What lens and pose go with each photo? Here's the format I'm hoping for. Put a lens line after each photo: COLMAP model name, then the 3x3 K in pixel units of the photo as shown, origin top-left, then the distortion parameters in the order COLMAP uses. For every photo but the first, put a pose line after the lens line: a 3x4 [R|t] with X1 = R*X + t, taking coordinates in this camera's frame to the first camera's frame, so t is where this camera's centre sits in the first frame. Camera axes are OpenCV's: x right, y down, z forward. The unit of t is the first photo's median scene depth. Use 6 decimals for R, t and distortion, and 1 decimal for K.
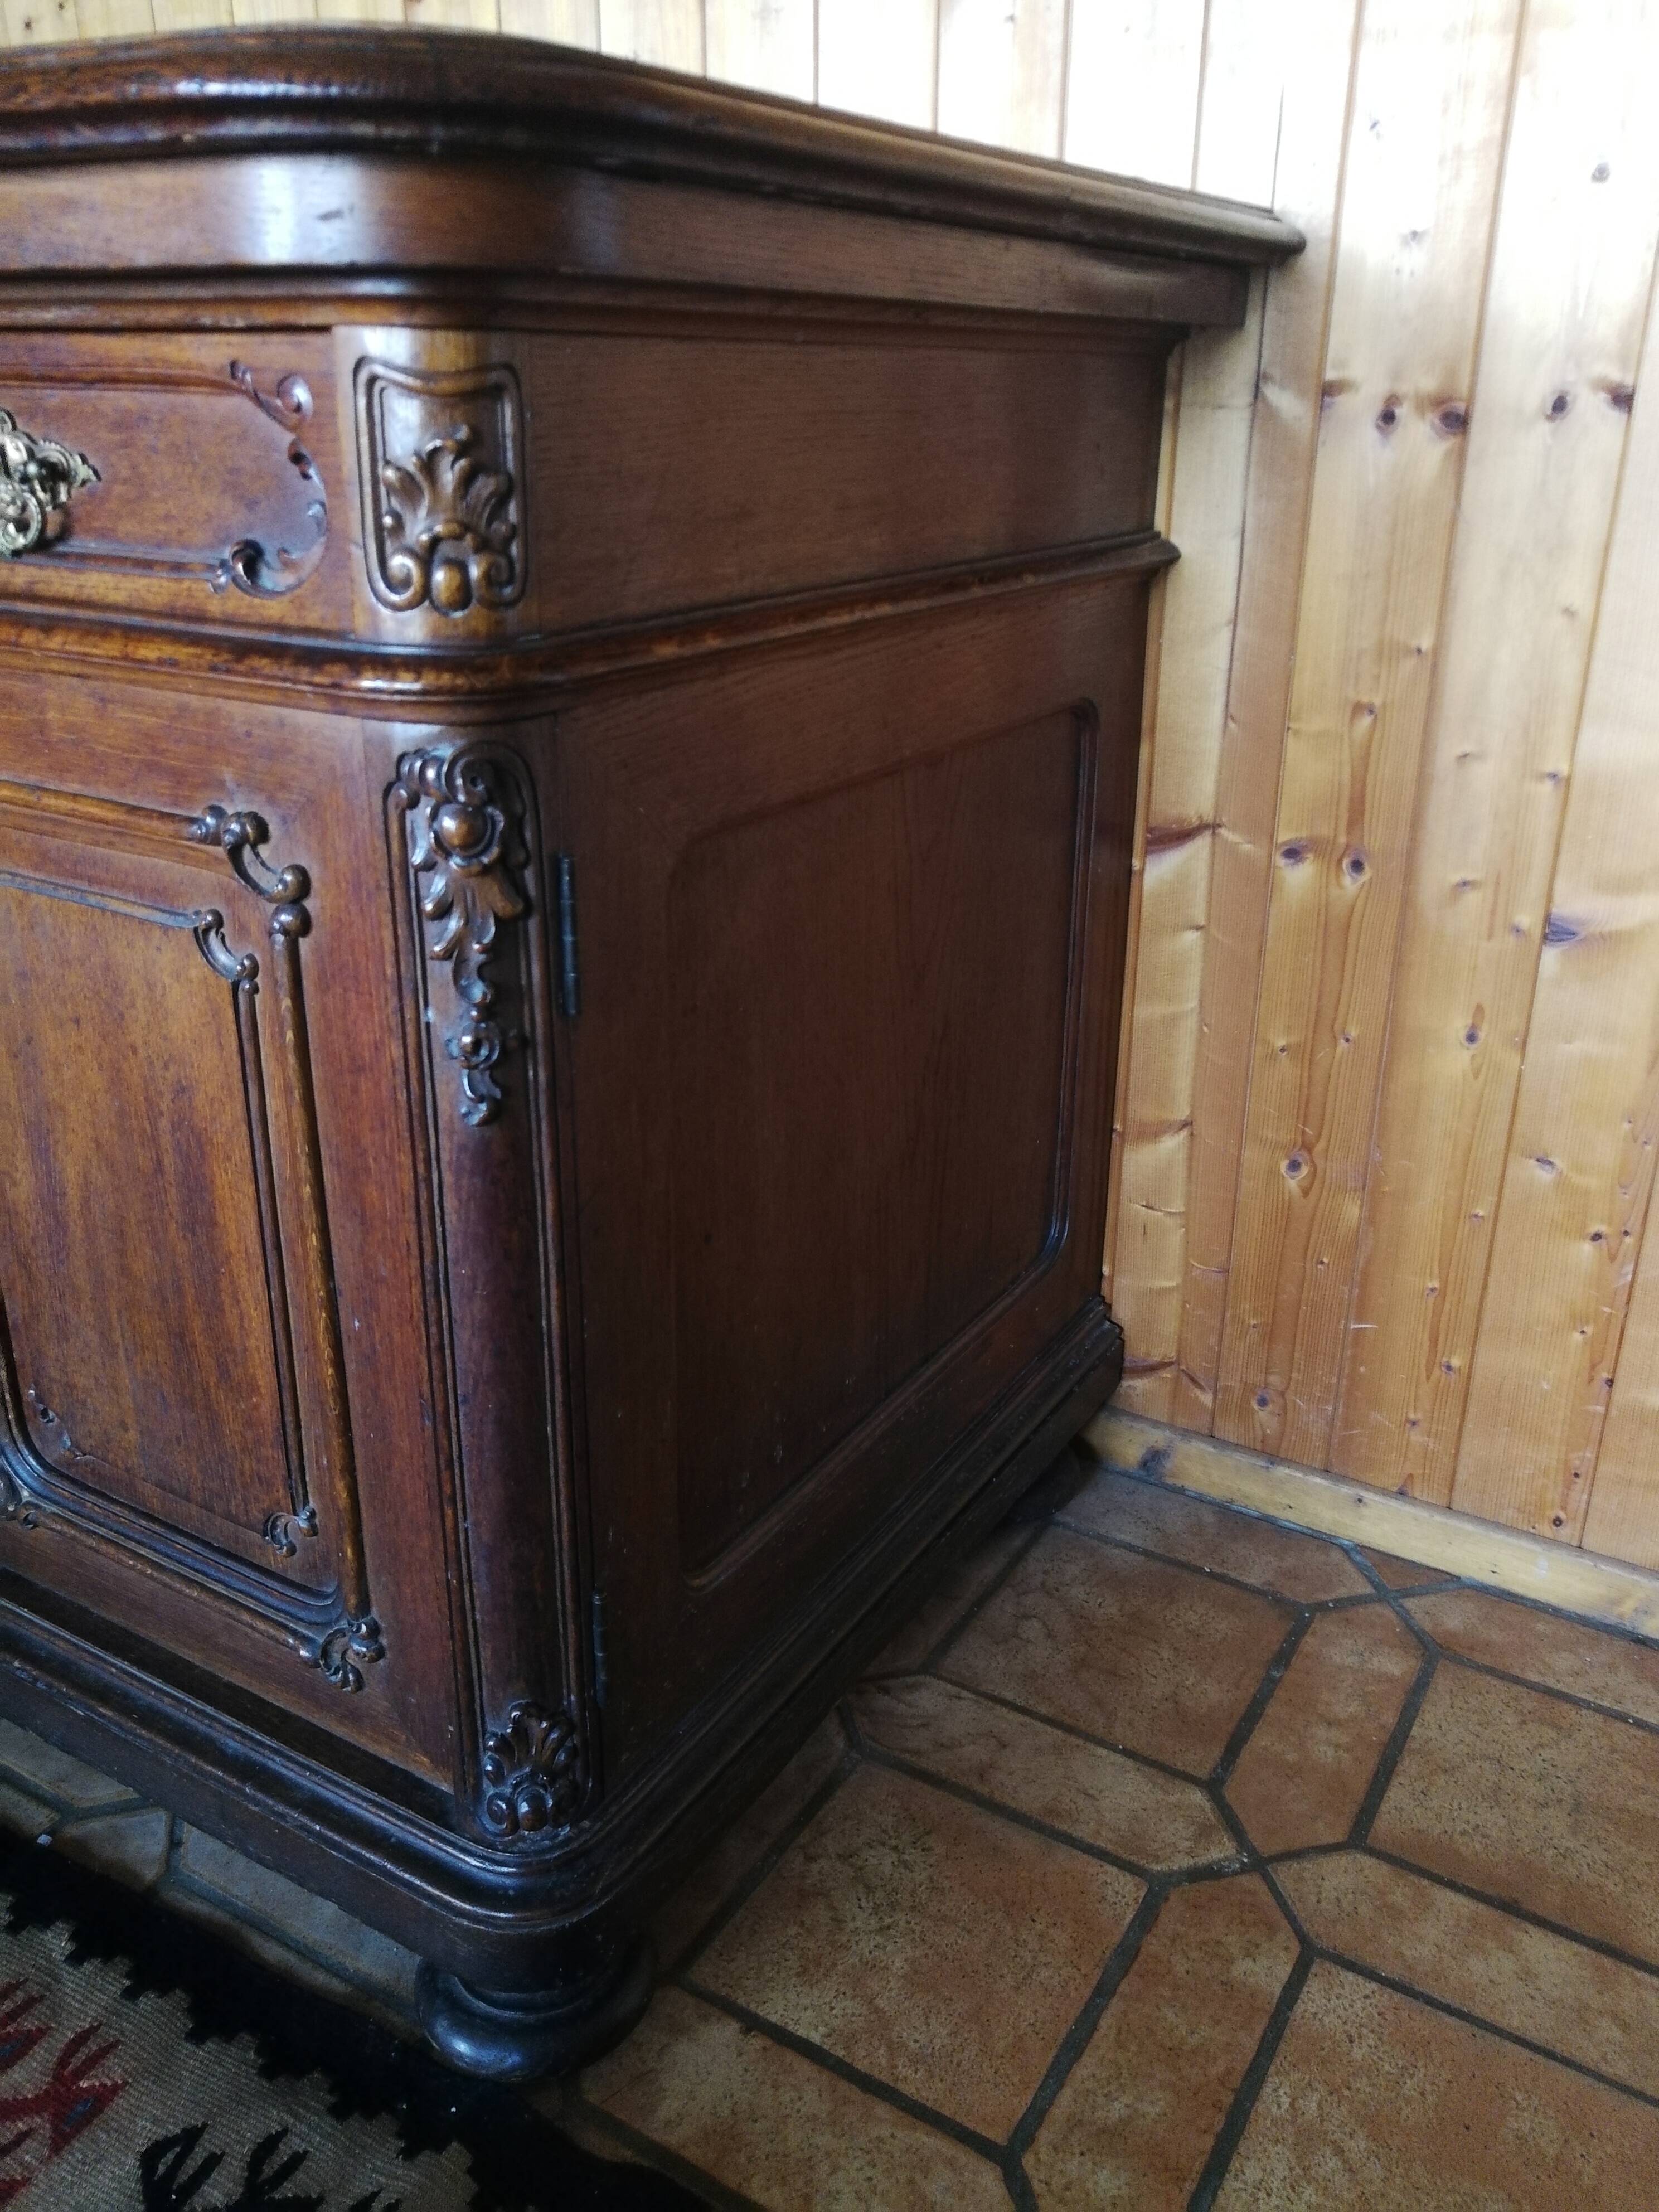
lens RADIAL K [[1775.1, 0, 848.0], [0, 1775.1, 1092.3], [0, 0, 1]] dist [0.004261, 0.020683]
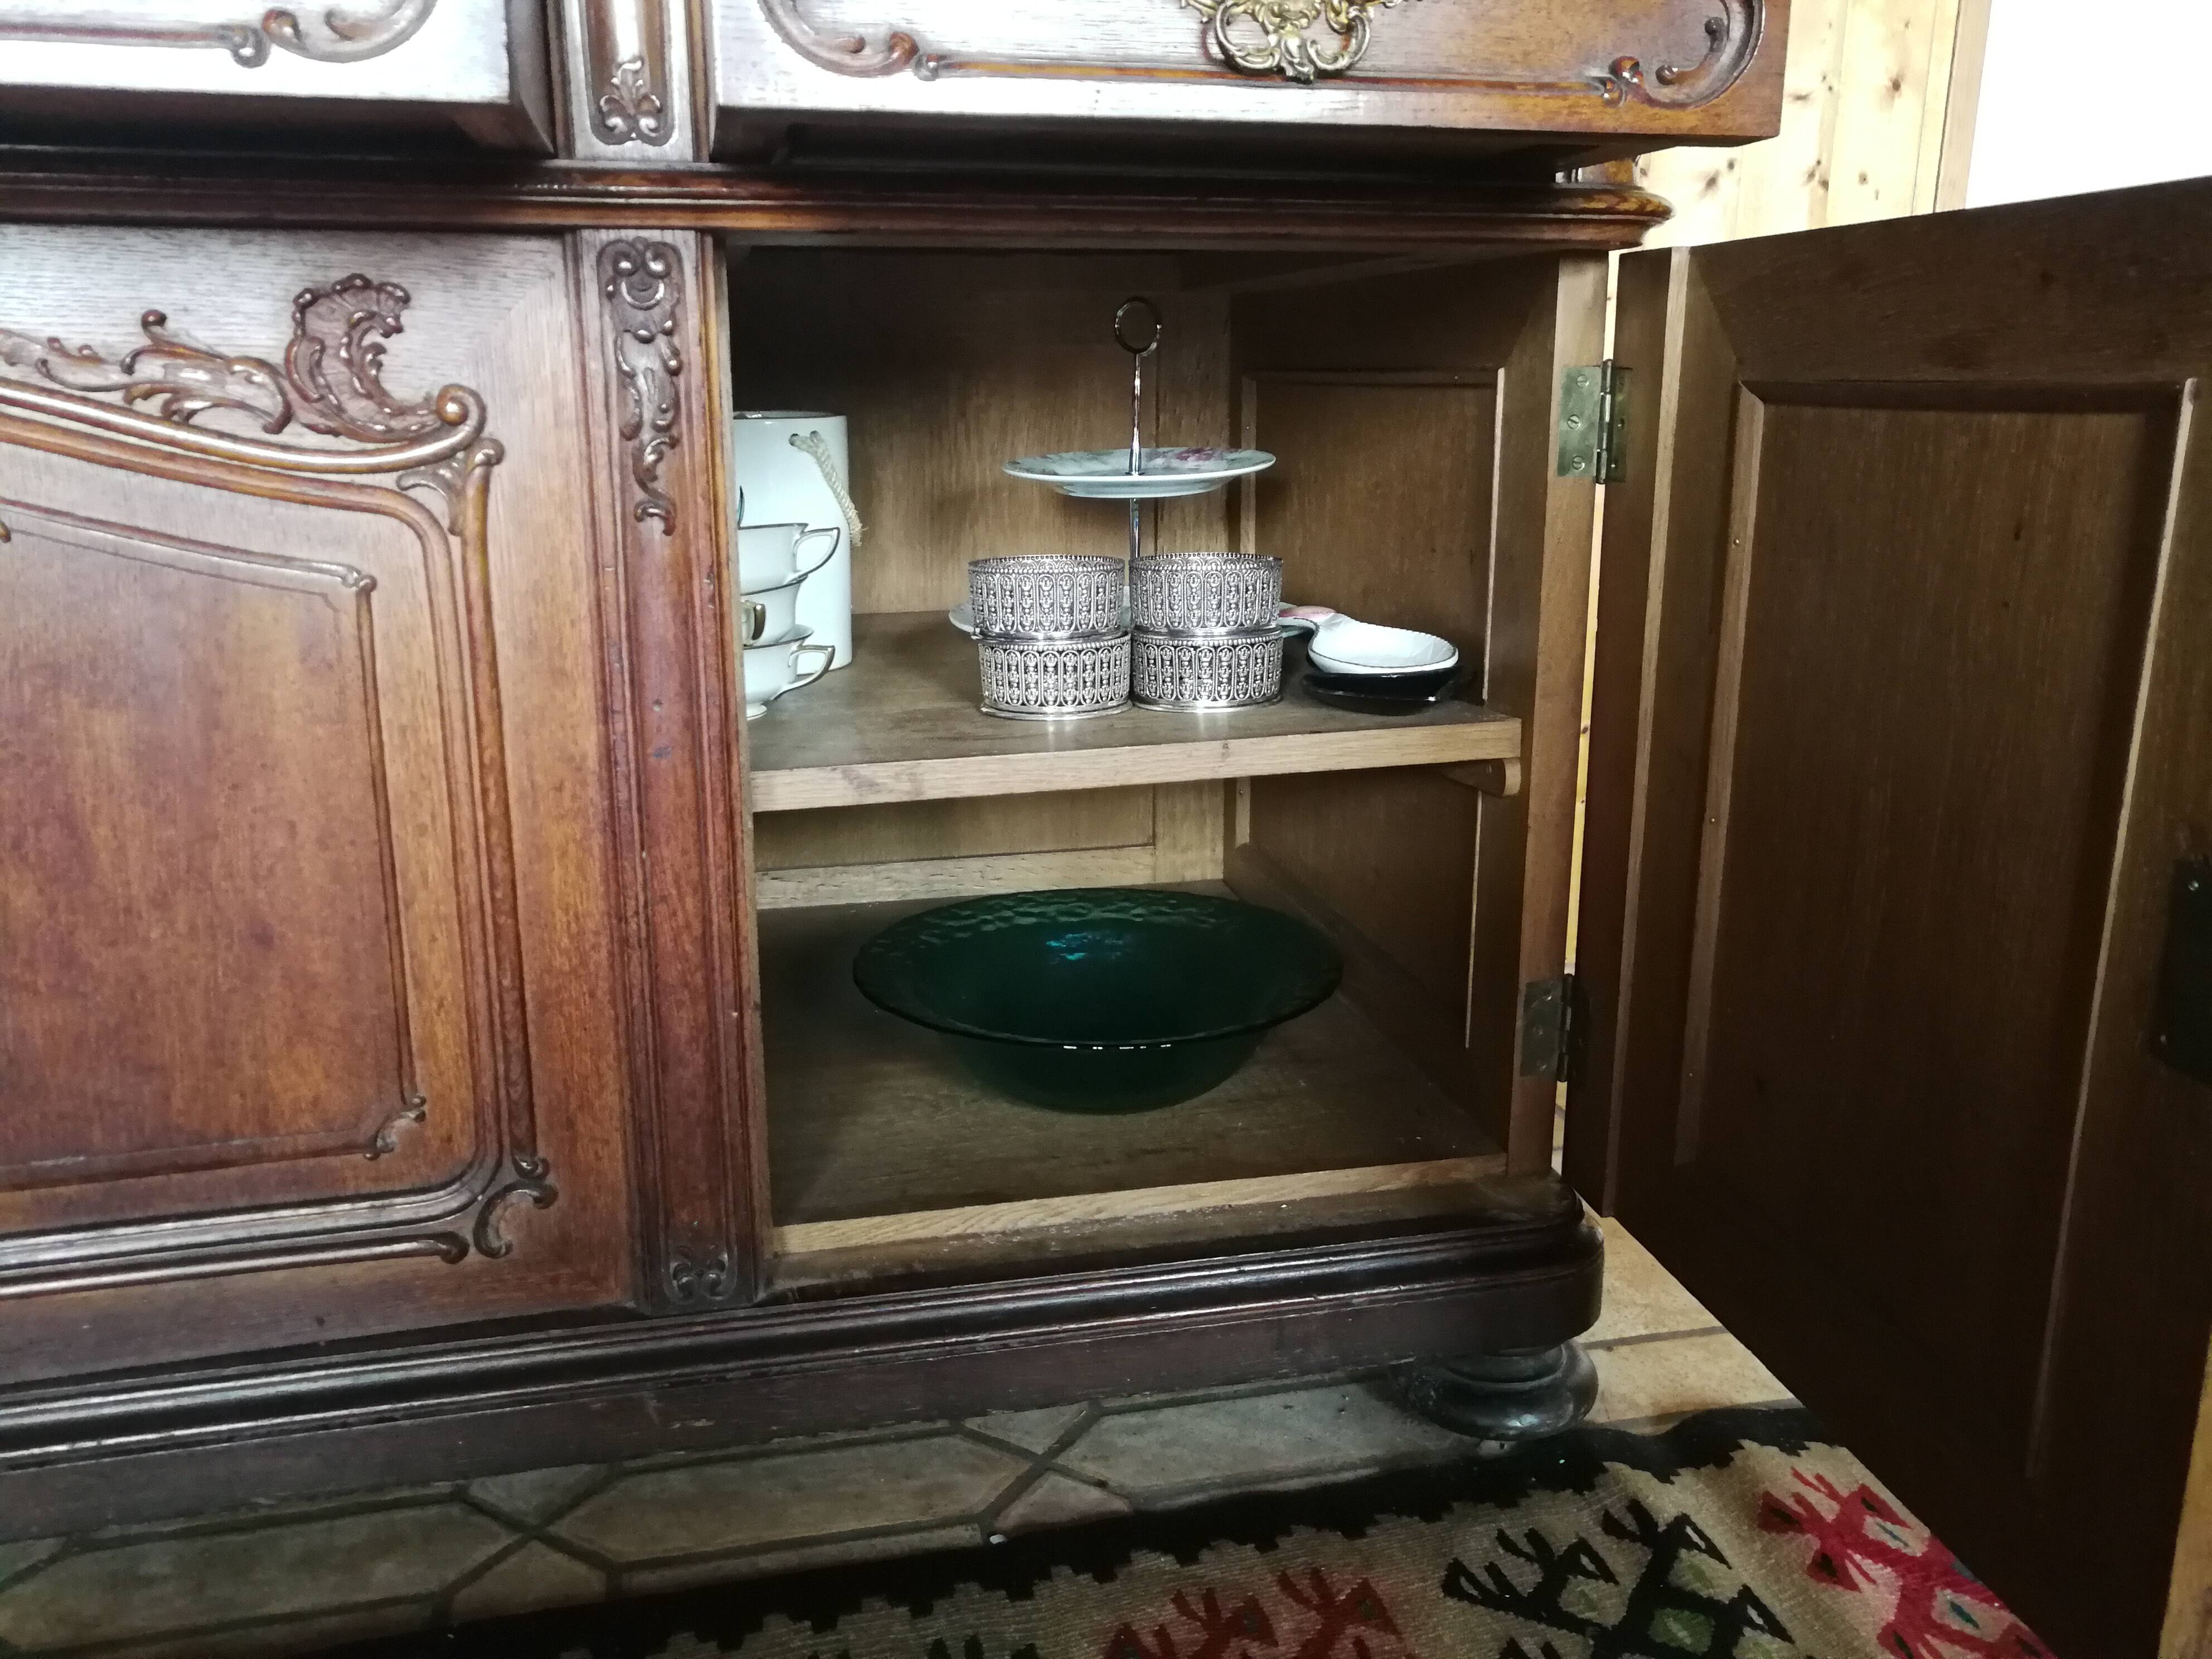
lens RADIAL K [[1973.3, 0, 1072.5], [0, 1973.3, 803.1], [0, 0, 1]] dist [0.076304, 0.002830]
pose [[0.714444, -0.194931, 0.671991, -0.946593], [0.270312, 0.962739, -0.008118, 0.063878], [-0.645369, 0.187447, 0.740515, 0.124406]]
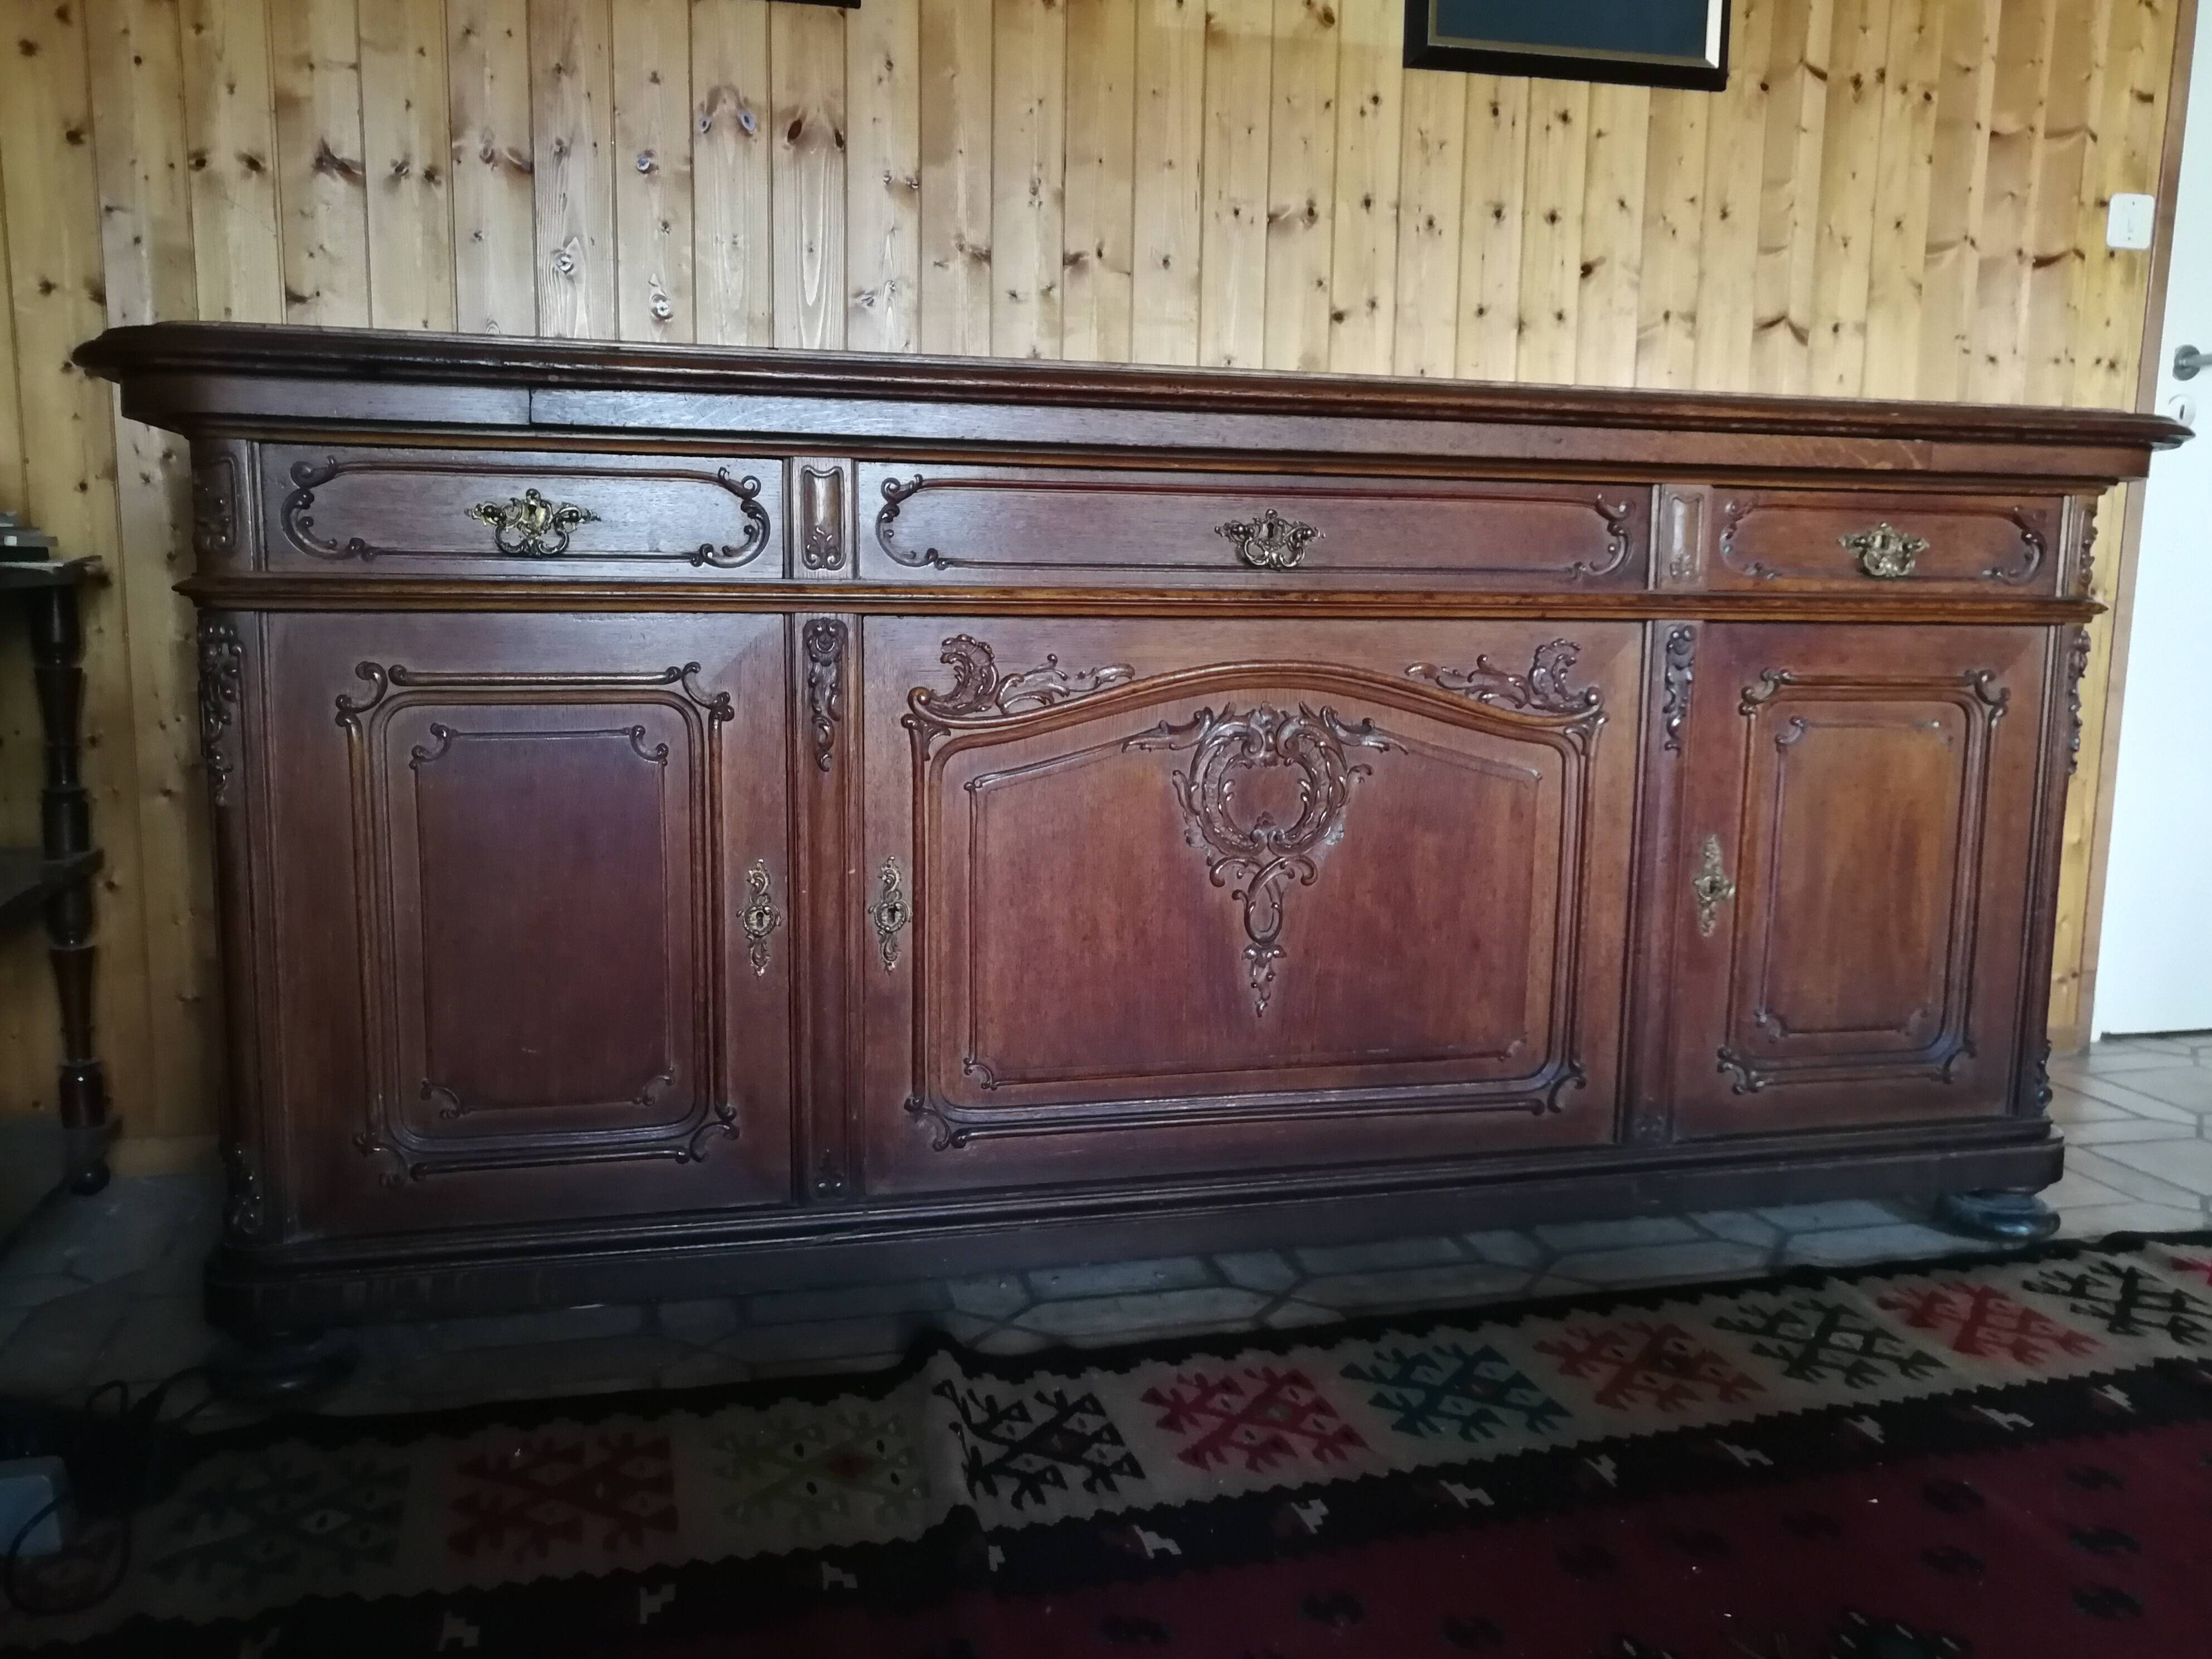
lens RADIAL K [[1812.6, 0, 1105.8], [0, 1812.6, 823.3], [0, 0, 1]] dist [-0.016636, 0.056537]
pose [[0.700739, -0.096965, 0.706798, -1.971196], [0.258765, 0.957799, -0.125148, 0.032713], [-0.664835, 0.270591, 0.696258, 0.055000]]
